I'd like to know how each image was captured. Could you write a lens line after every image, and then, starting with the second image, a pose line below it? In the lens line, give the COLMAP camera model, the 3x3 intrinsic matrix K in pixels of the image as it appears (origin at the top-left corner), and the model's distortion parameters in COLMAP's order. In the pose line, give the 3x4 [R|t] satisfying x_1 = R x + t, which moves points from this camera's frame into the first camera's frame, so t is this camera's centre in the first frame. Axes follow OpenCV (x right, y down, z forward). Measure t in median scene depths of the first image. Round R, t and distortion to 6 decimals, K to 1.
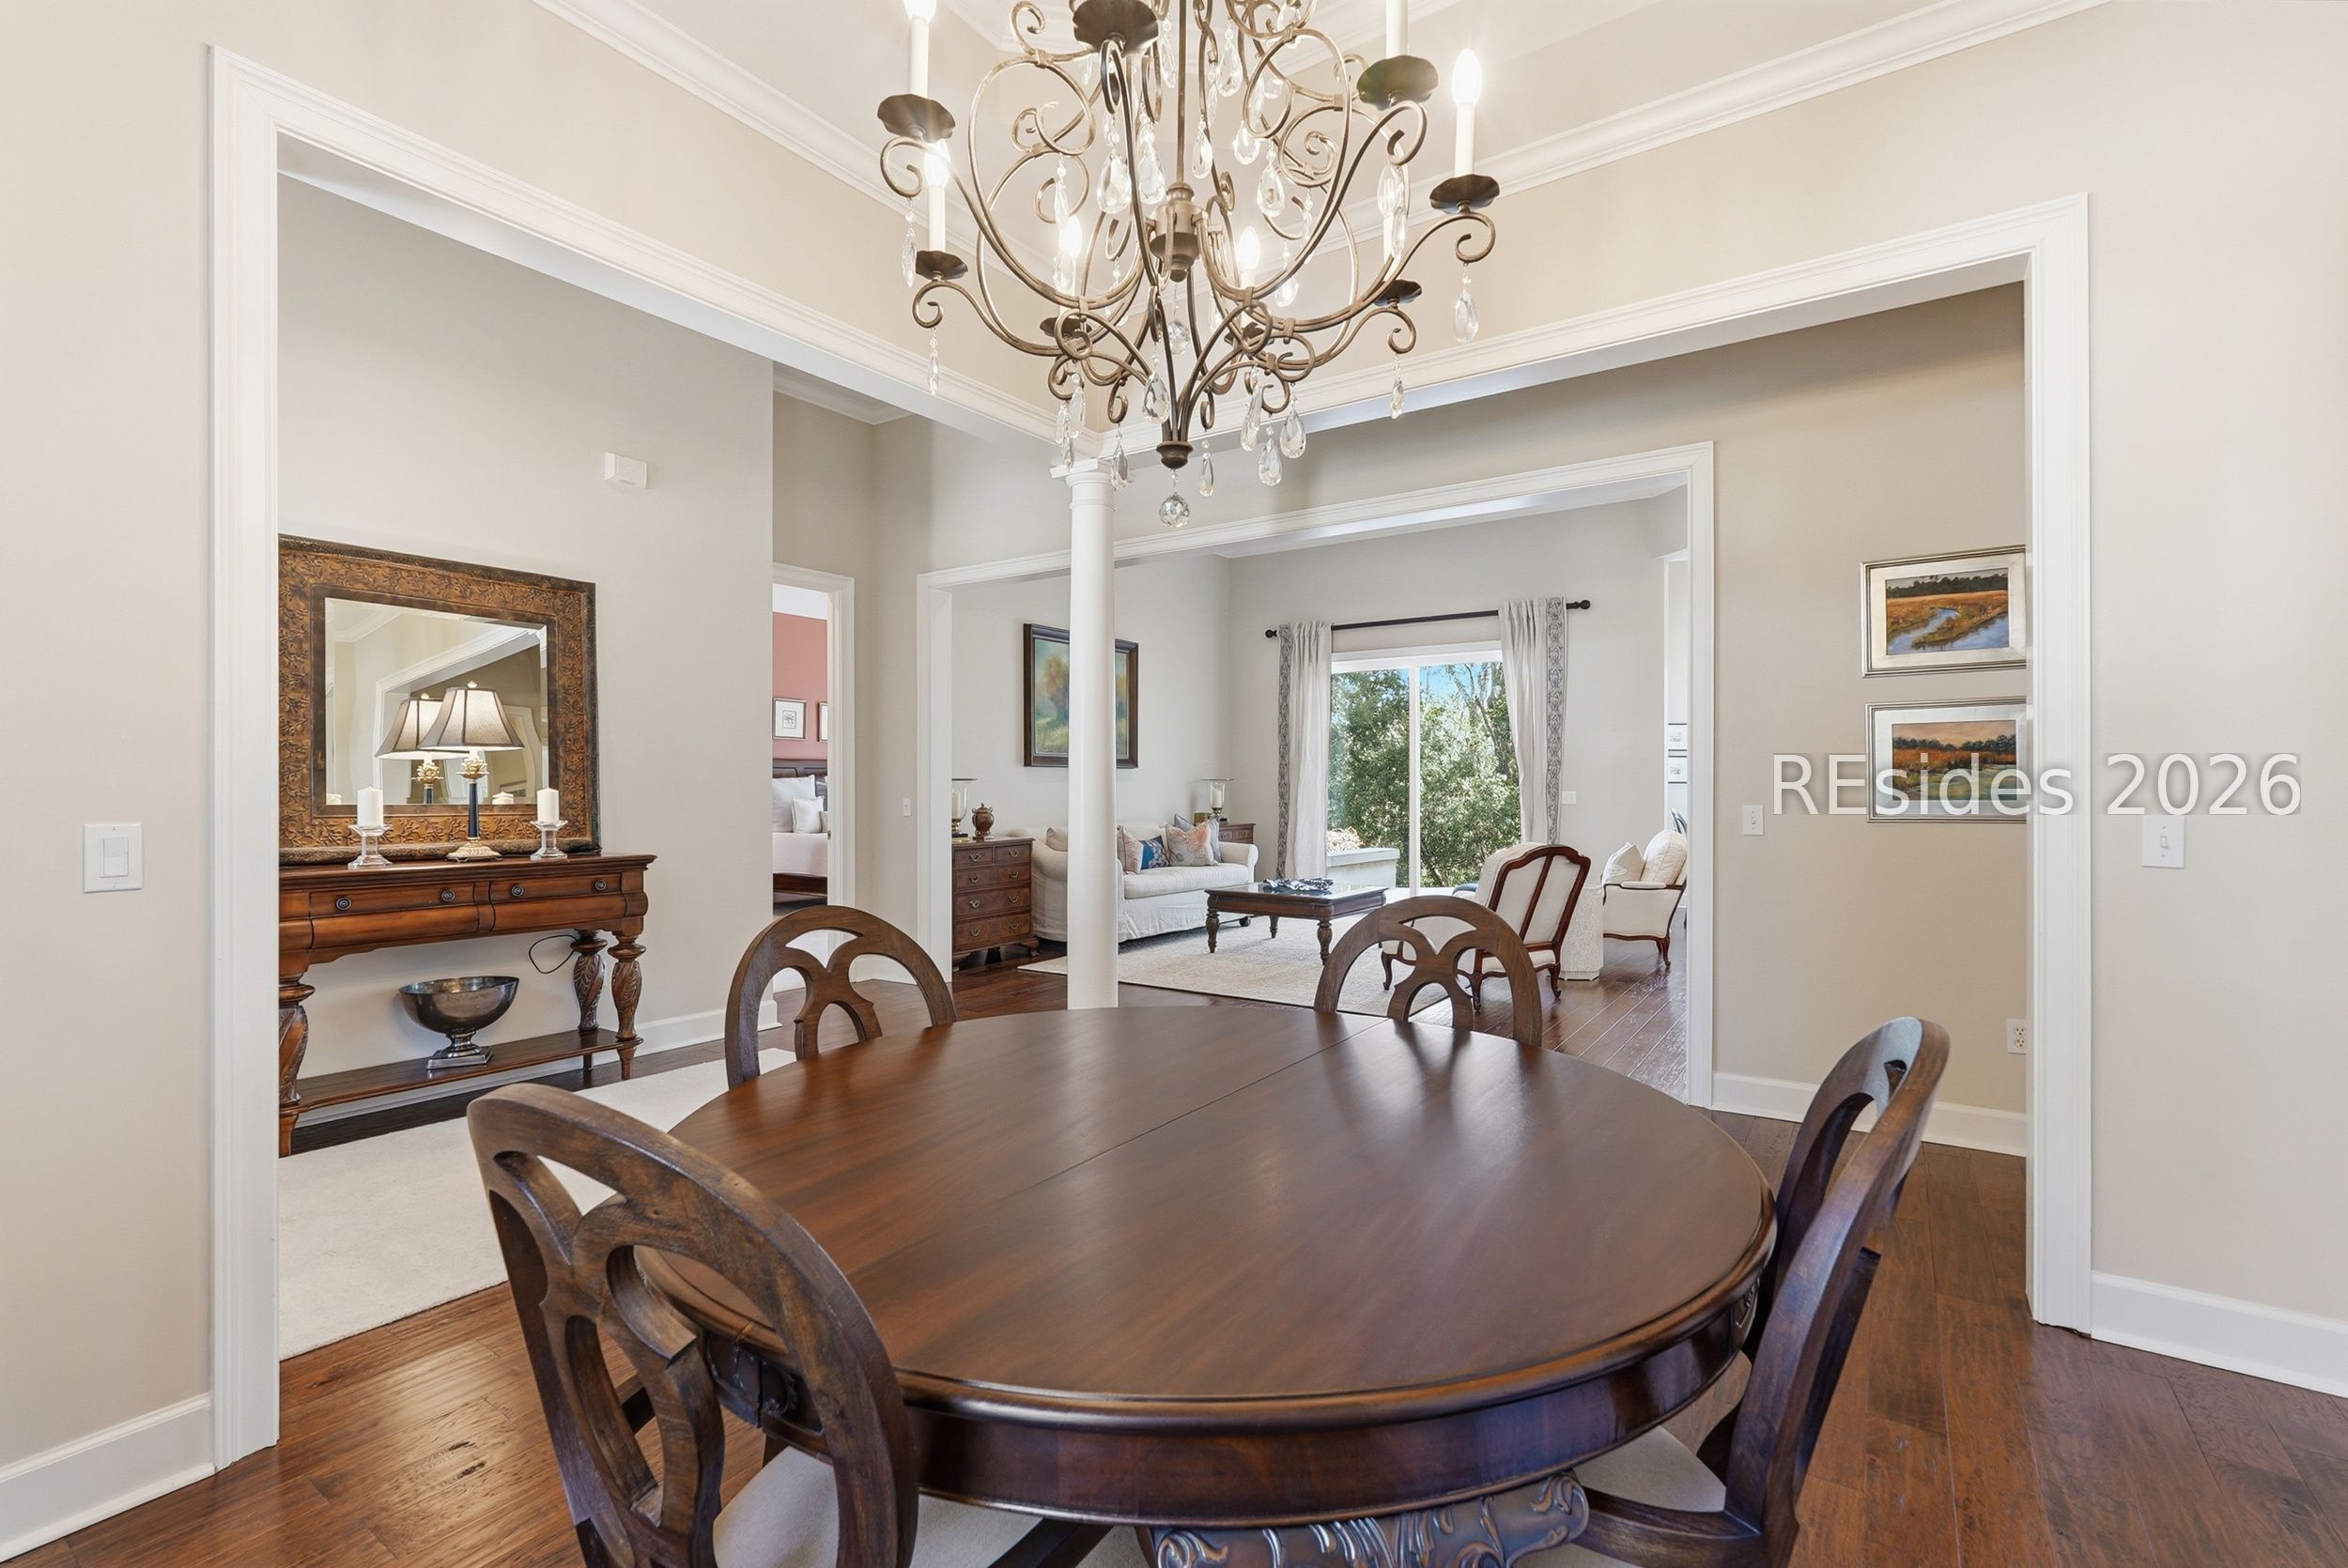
lens RADIAL K [[1043.7, 0, 1175.3], [0, 1043.7, 790.3], [0, 0, 1]] dist [-0.018722, 0.011405]
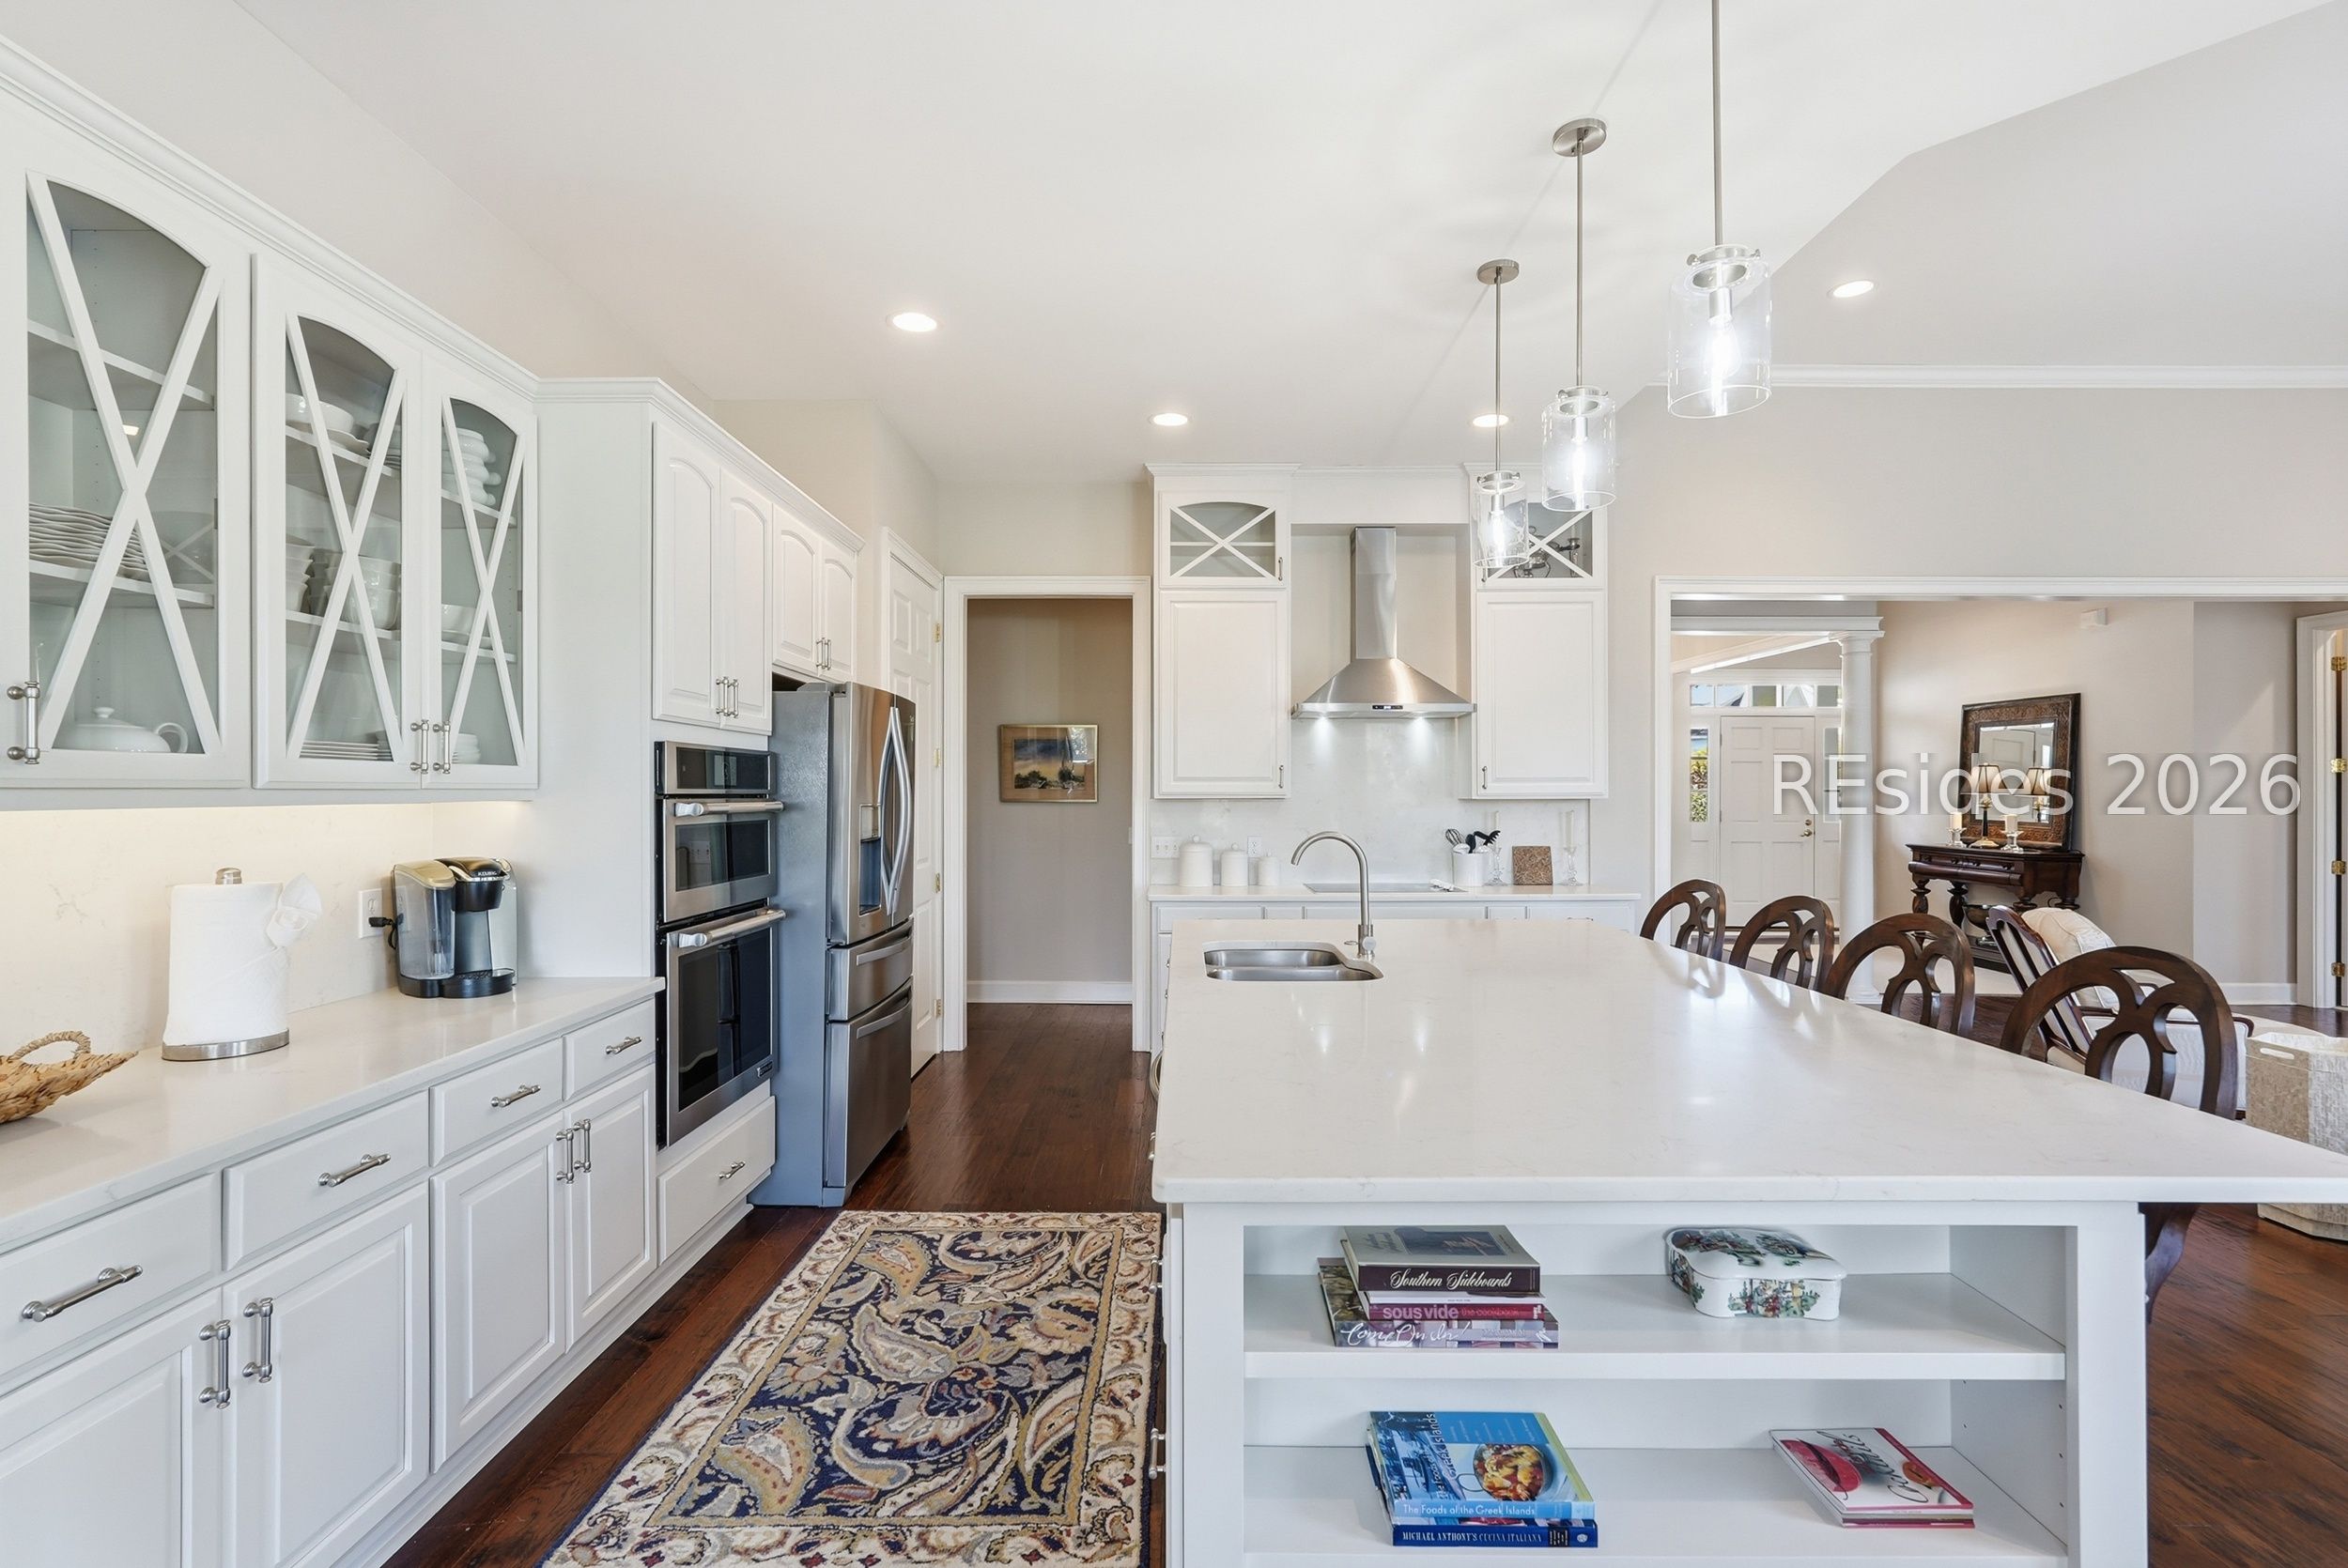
lens RADIAL K [[1072.3, 0, 1176.7], [0, 1072.3, 792.1], [0, 0, 1]] dist [-0.021347, 0.011521]
pose [[-0.821397, 0.002317, -0.570352, 1.691095], [-0.002611, 0.999966, 0.007821, -0.050484], [0.570351, 0.007913, -0.821363, 1.652153]]
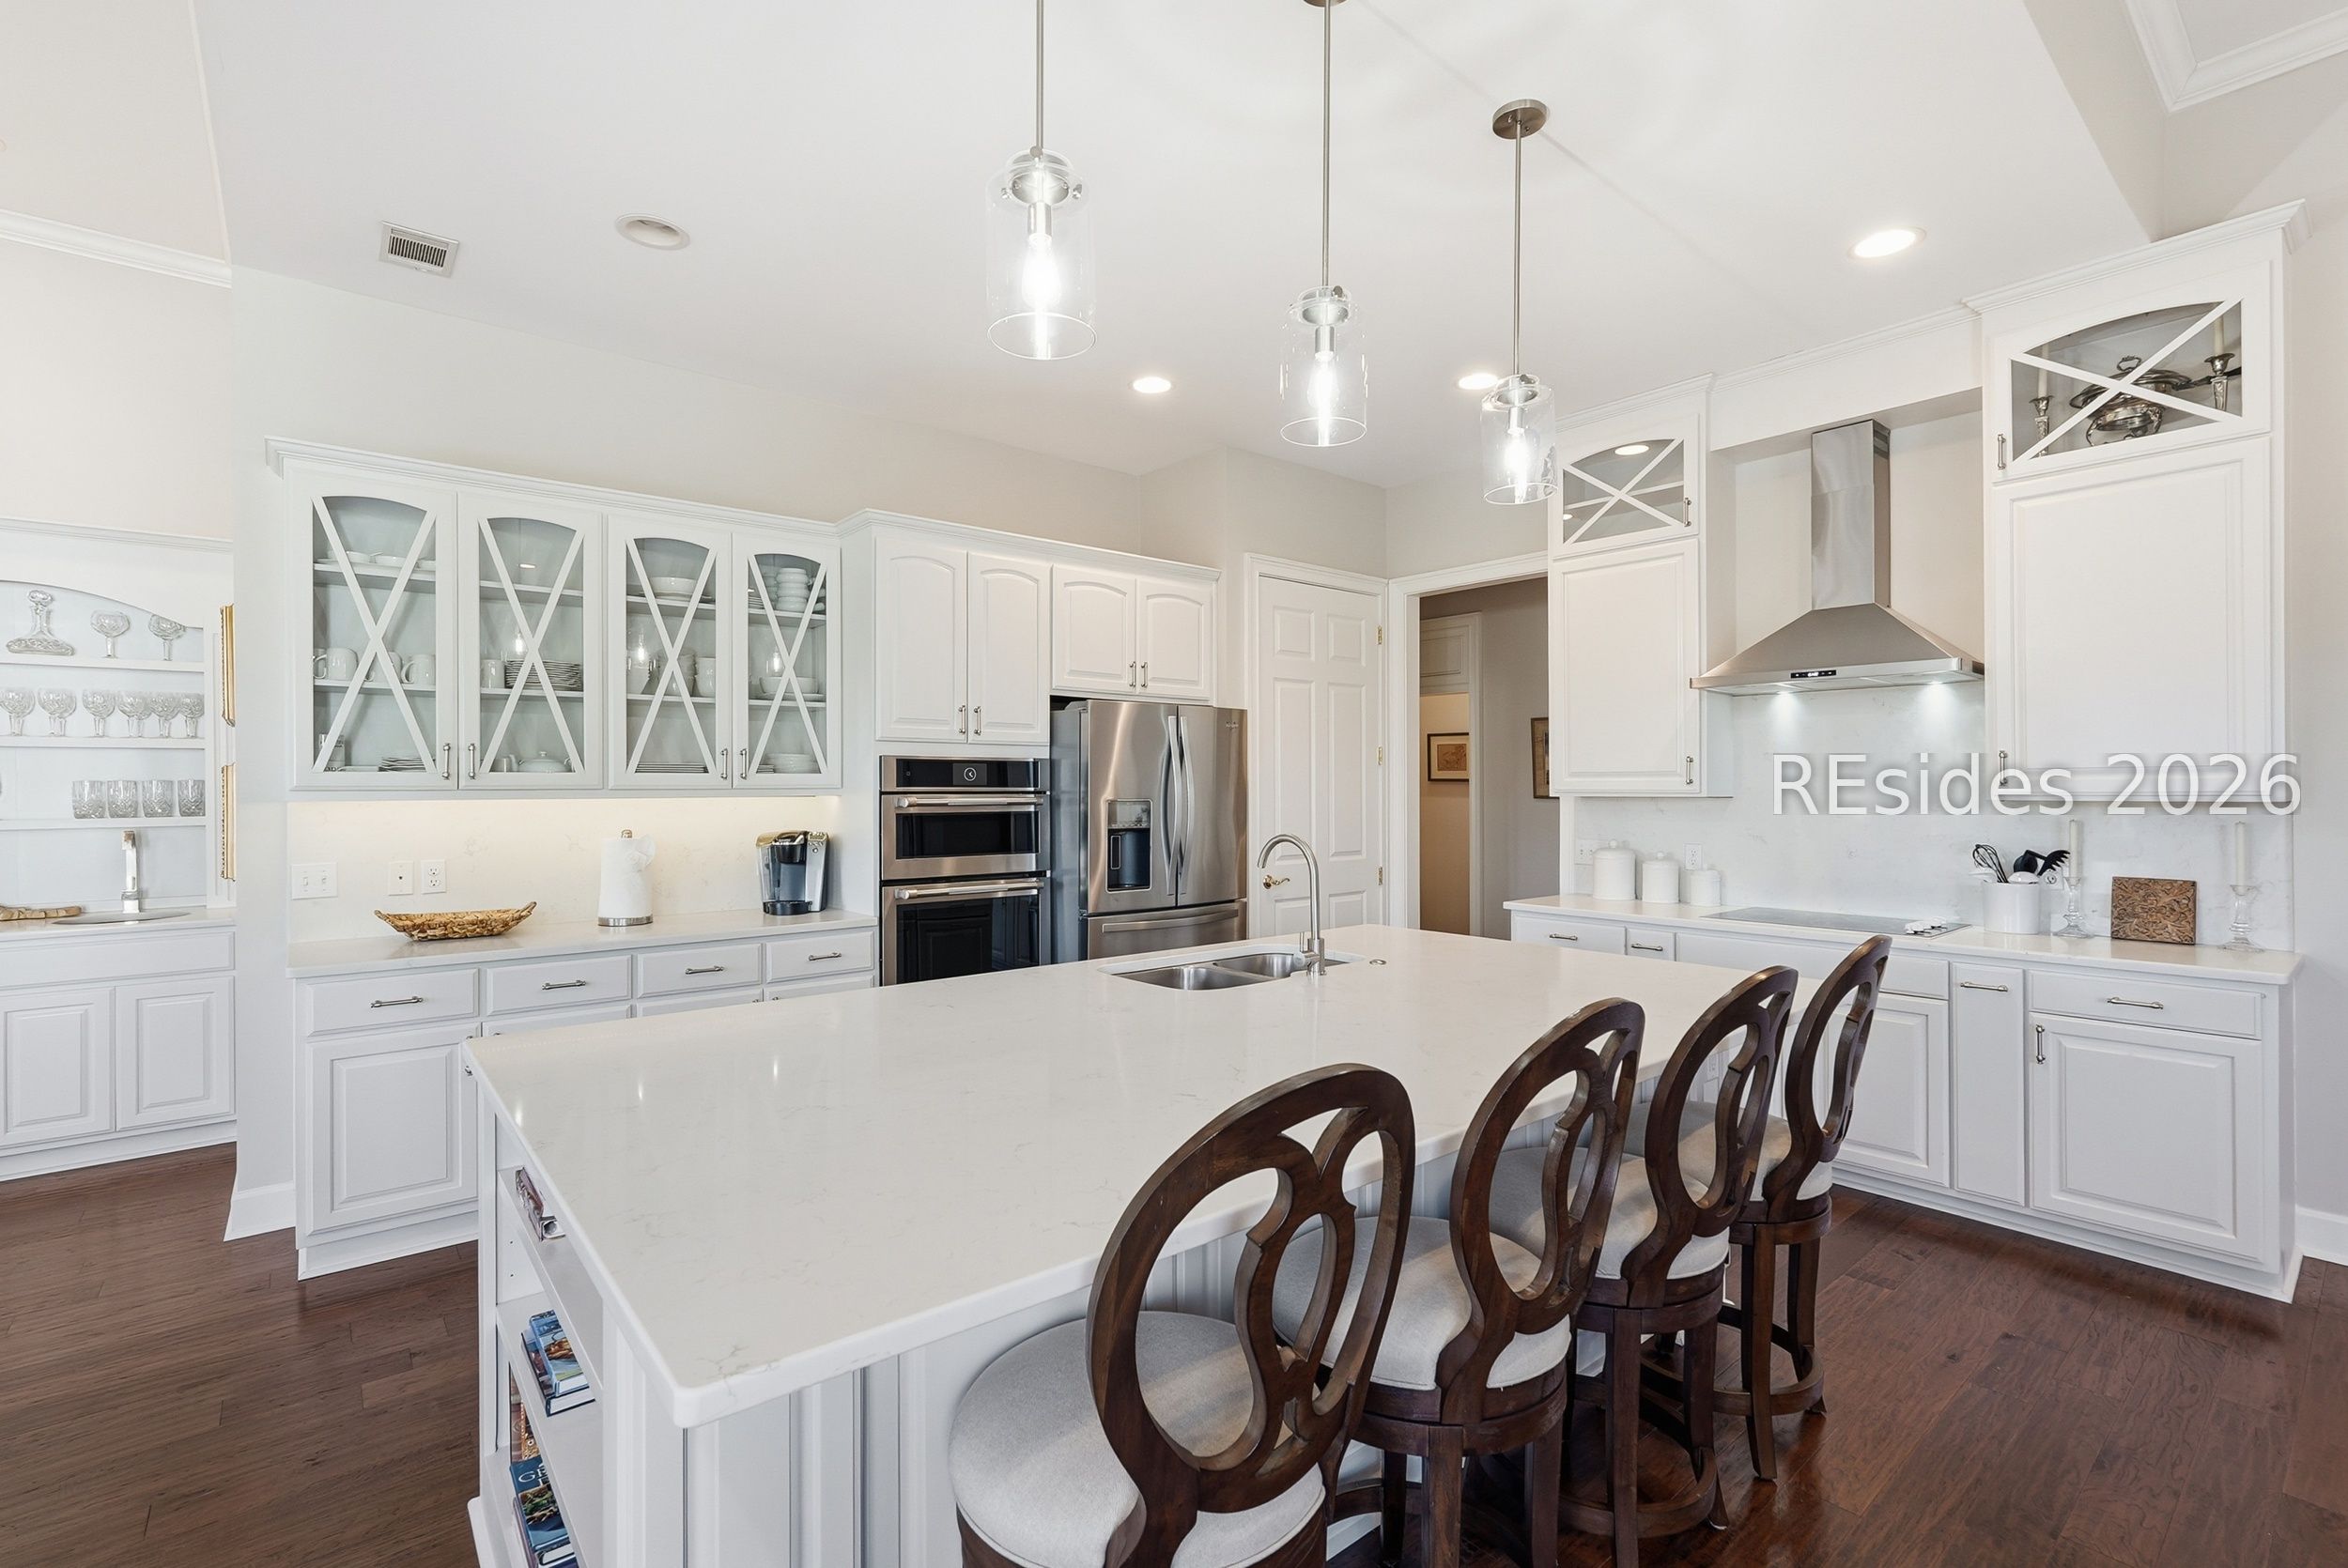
lens RADIAL K [[1043.7, 0, 1175.3], [0, 1043.7, 790.3], [0, 0, 1]] dist [-0.018722, 0.011405]
pose [[-0.965306, 0.002582, 0.261109, 1.107075], [0.005174, 0.999944, 0.009243, -0.051680], [-0.261071, 0.010273, -0.965265, 1.758060]]
